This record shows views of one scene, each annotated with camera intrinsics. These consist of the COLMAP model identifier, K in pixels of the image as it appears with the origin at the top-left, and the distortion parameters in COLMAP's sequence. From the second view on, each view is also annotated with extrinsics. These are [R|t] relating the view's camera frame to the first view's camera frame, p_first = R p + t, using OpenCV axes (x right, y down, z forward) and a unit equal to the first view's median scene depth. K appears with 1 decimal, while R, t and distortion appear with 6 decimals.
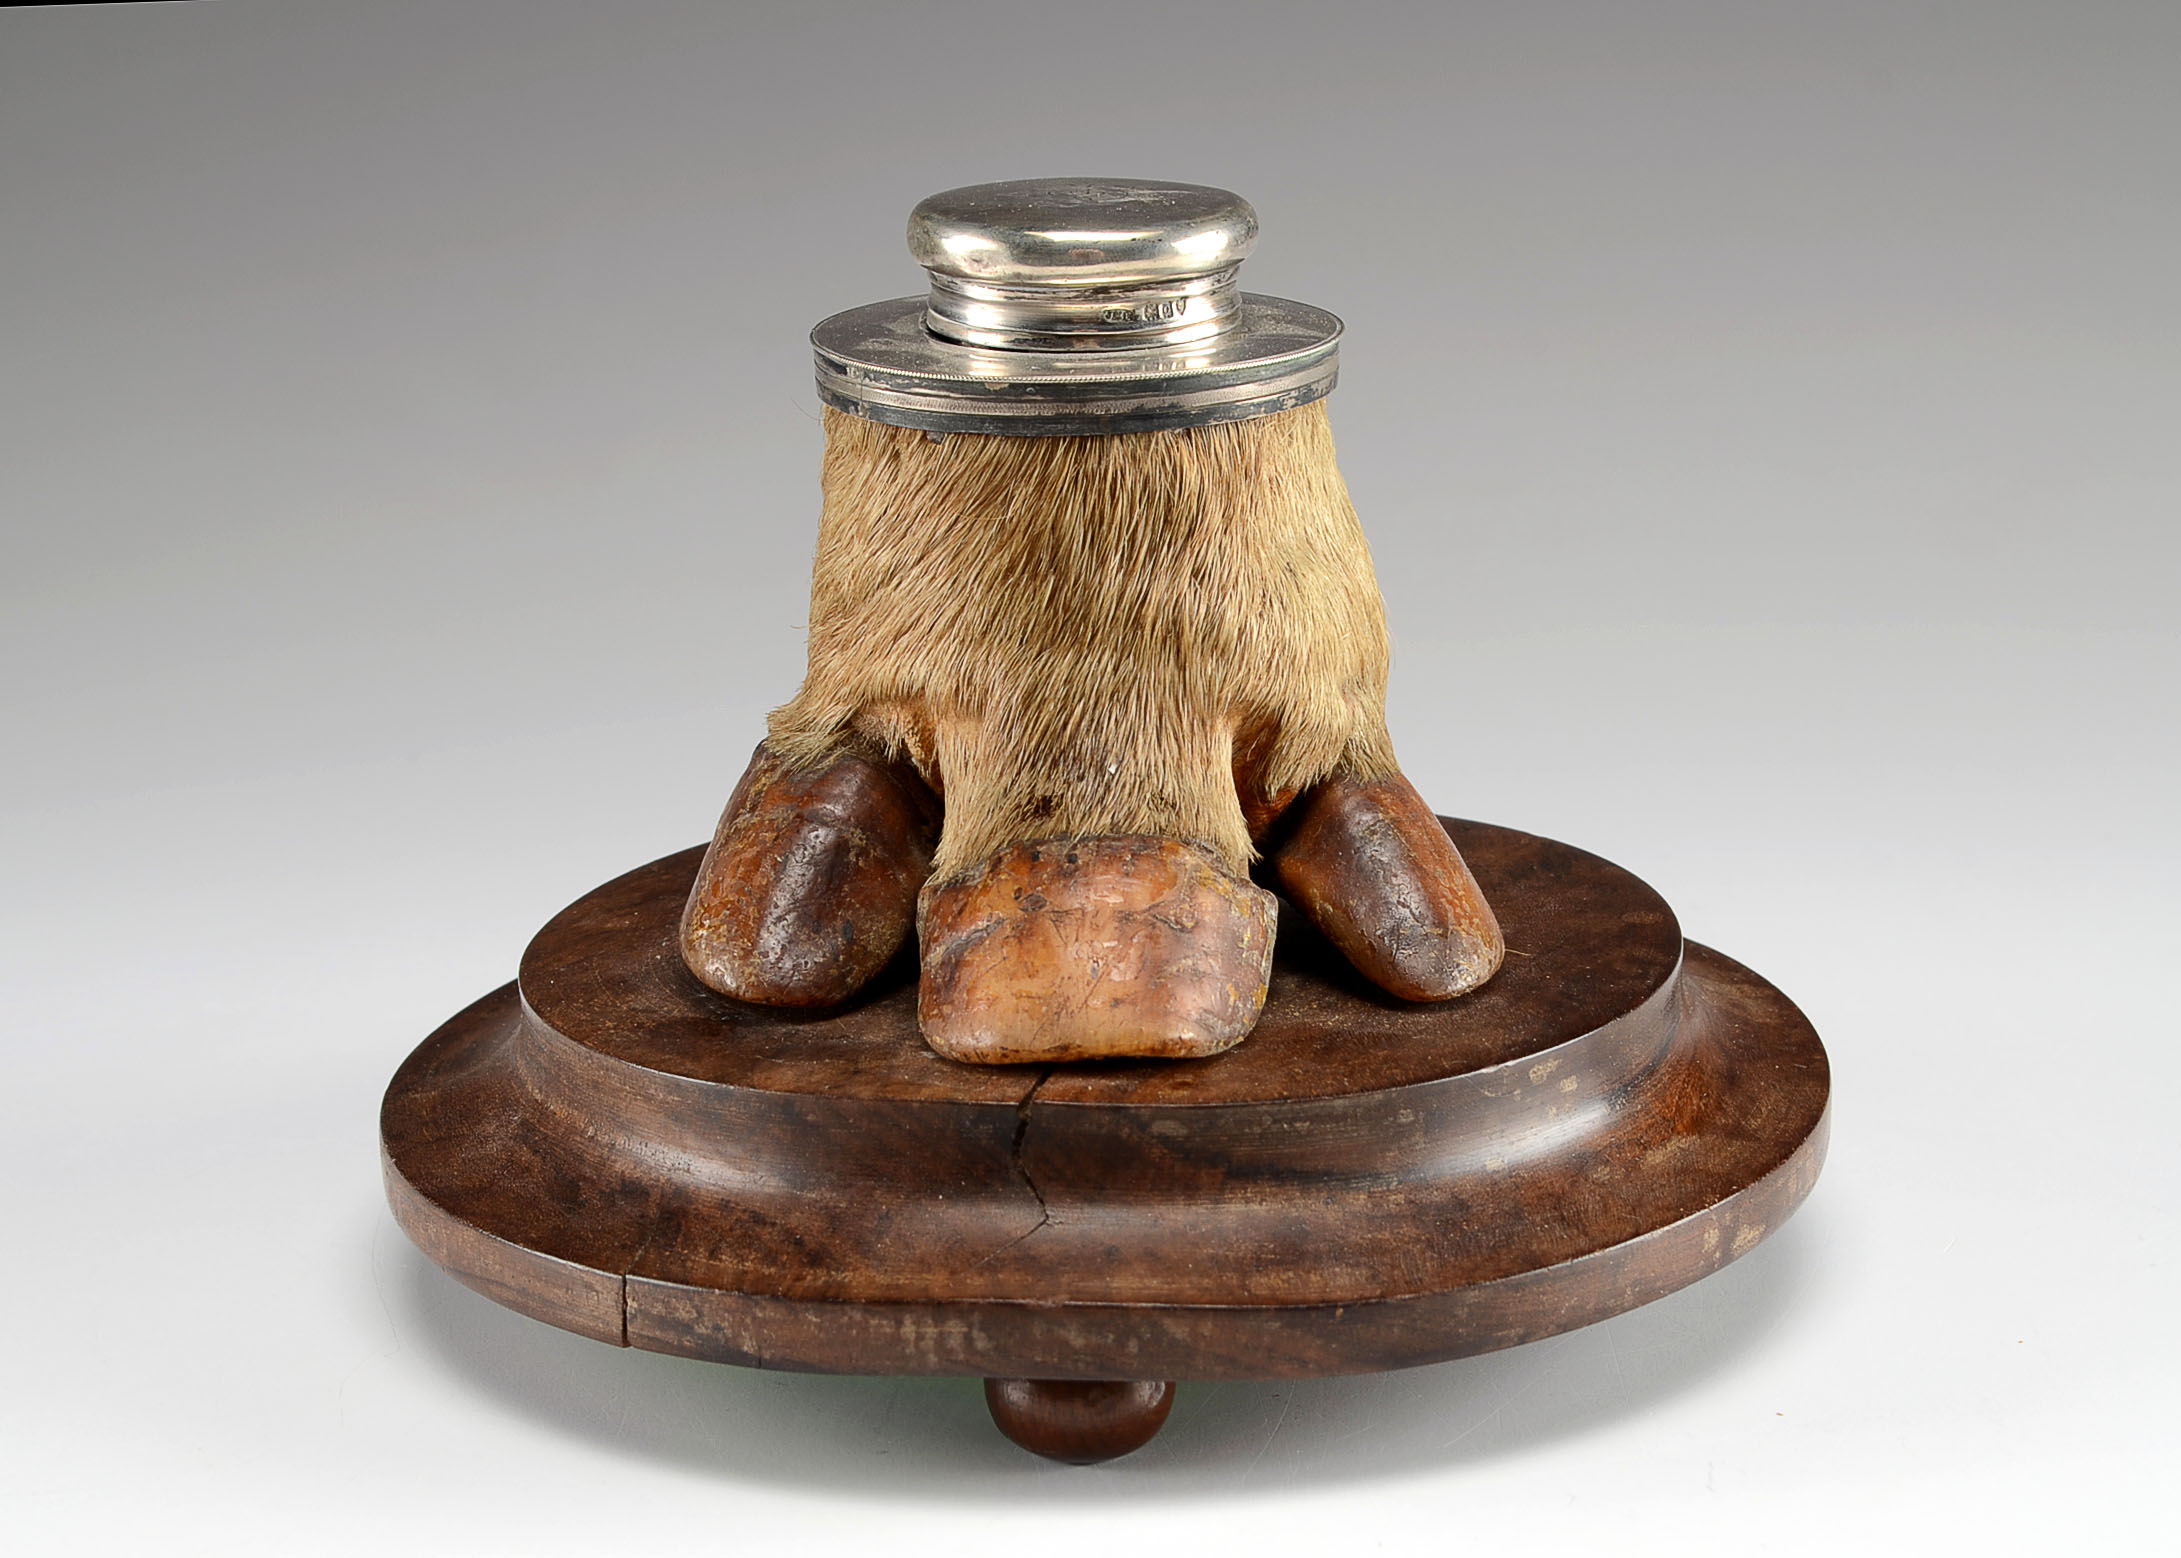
lens RADIAL K [[4375.3, 0, 1090.5], [0, 4375.3, 779.0], [0, 0, 1]] dist [0.011805, 0.006048]
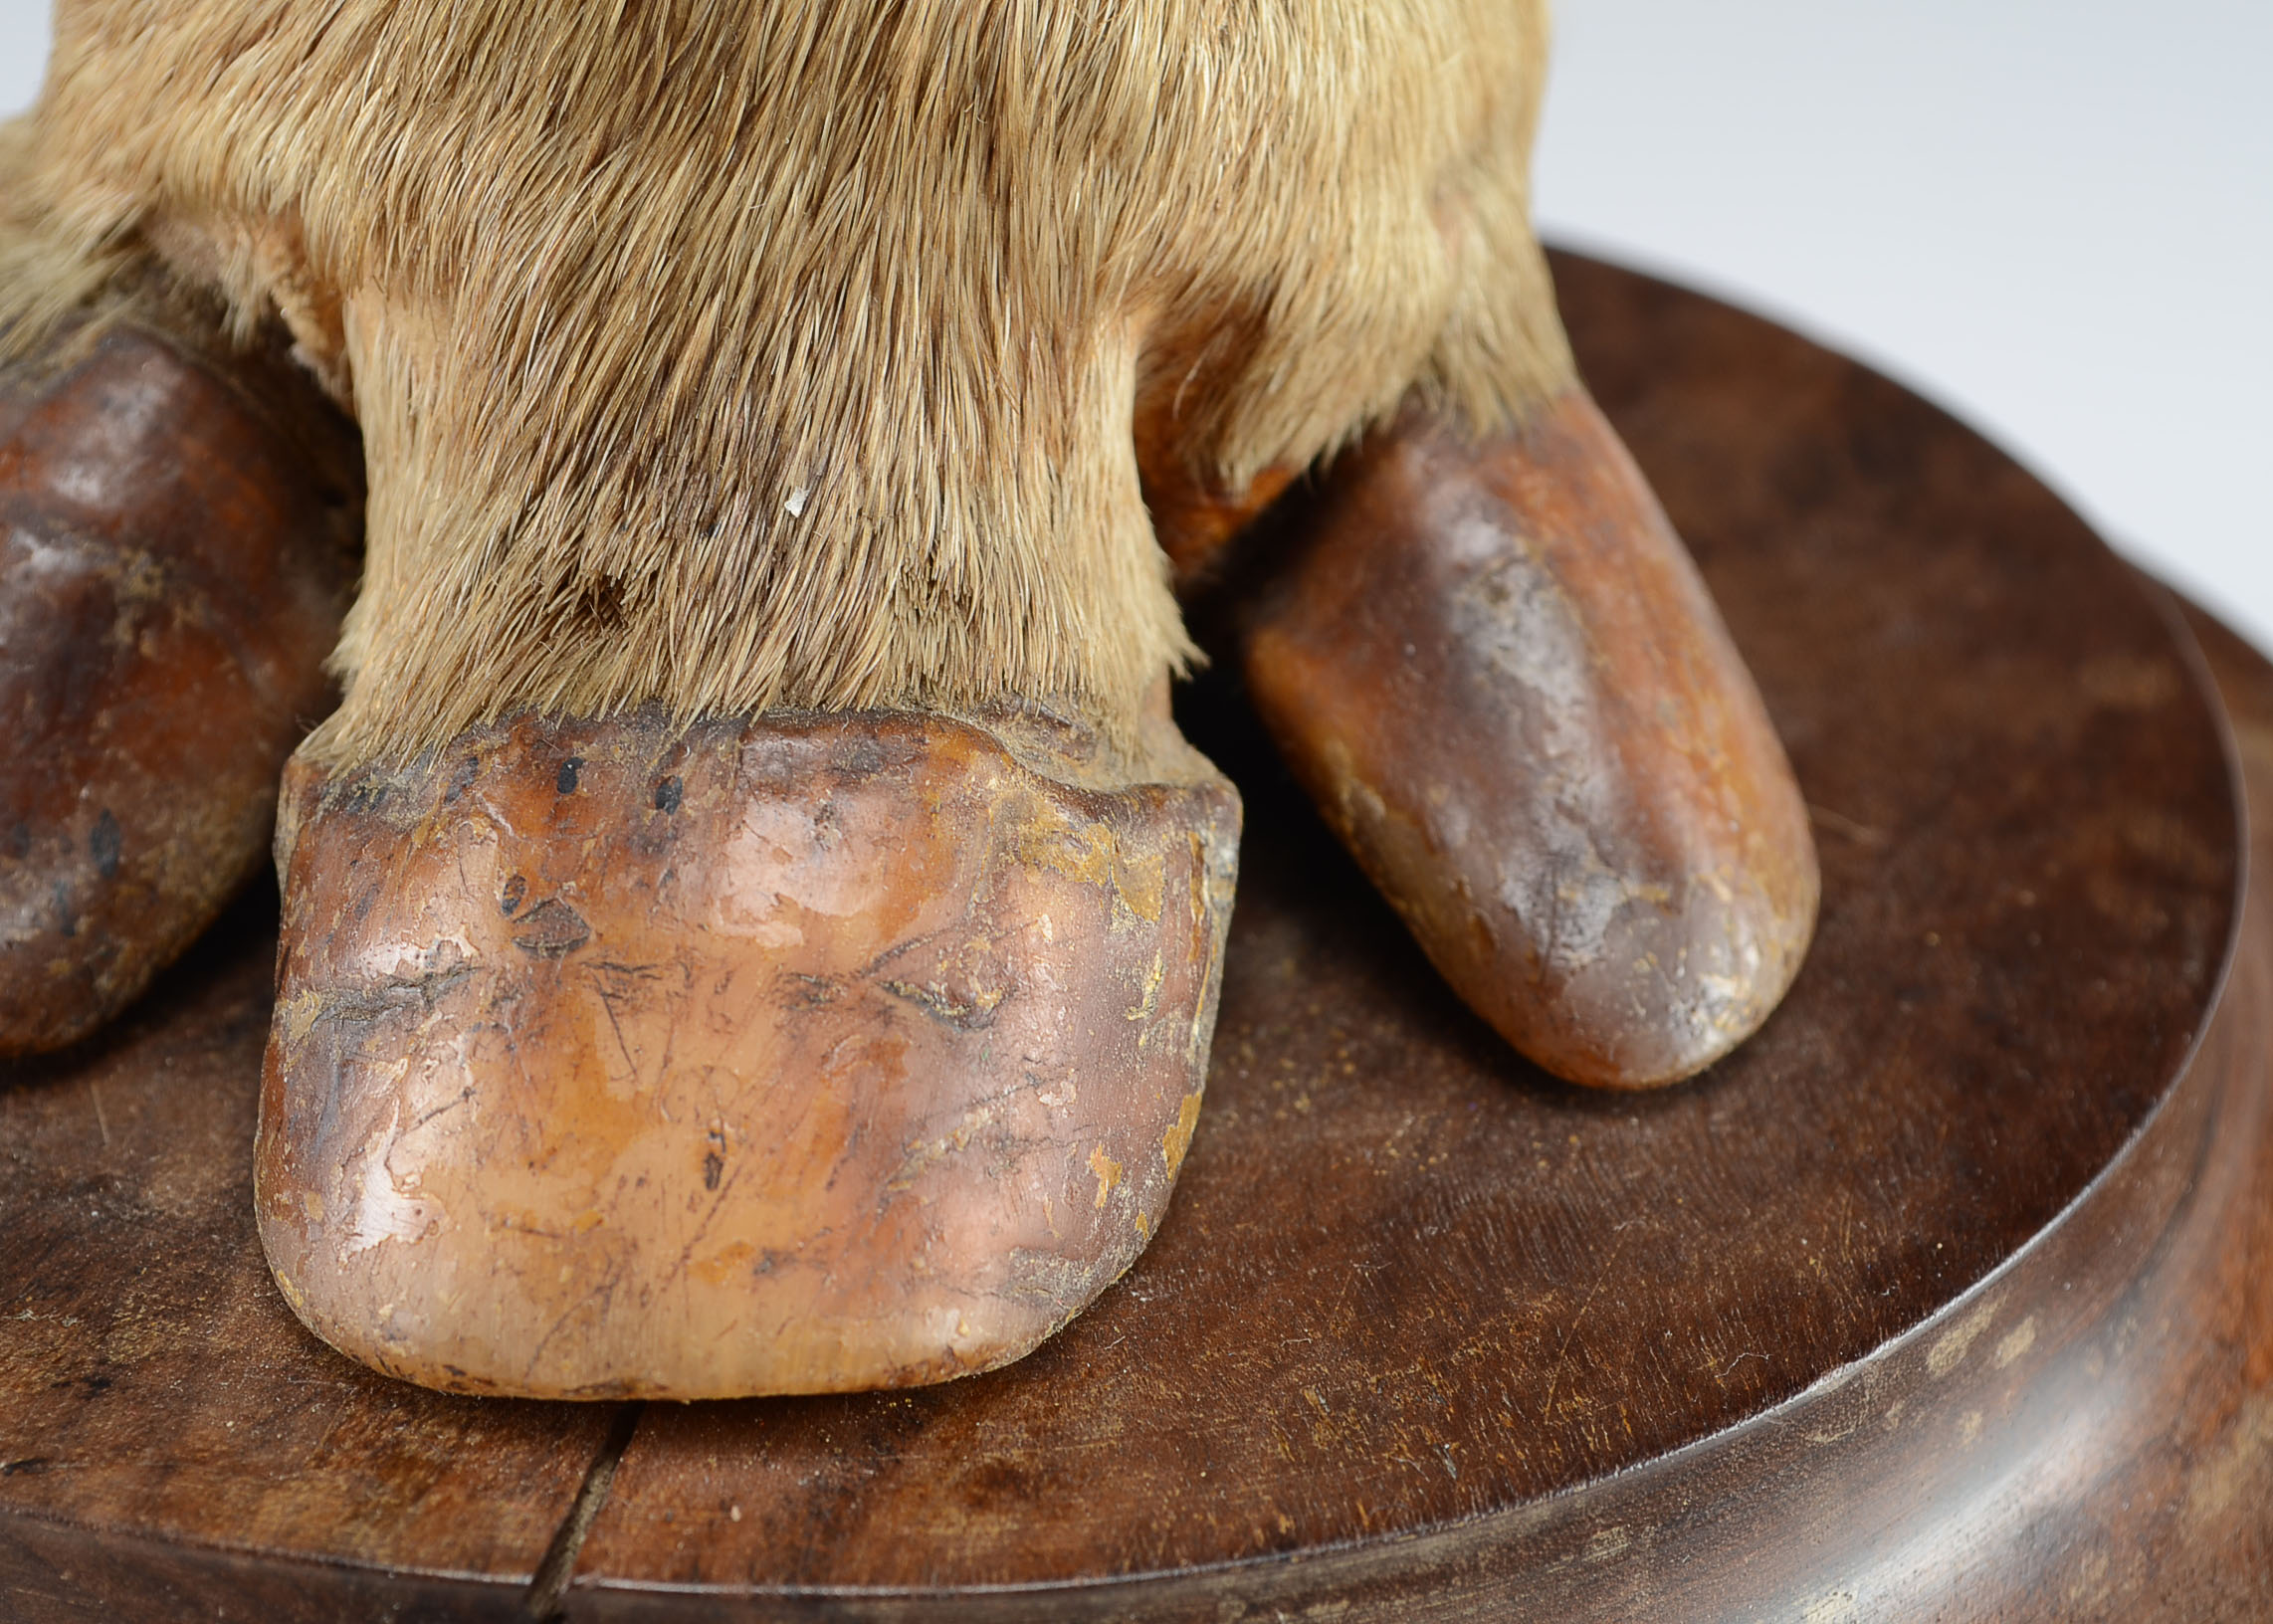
lens RADIAL K [[4907.0, 0, 1136.5], [0, 4907.0, 812.0], [0, 0, 1]] dist [0.025776, -0.010158]
pose [[0.999383, 0.025390, 0.024258, 0.023608], [-0.031296, 0.957305, 0.287381, -0.093630], [-0.015926, -0.287963, 0.957509, 0.597011]]
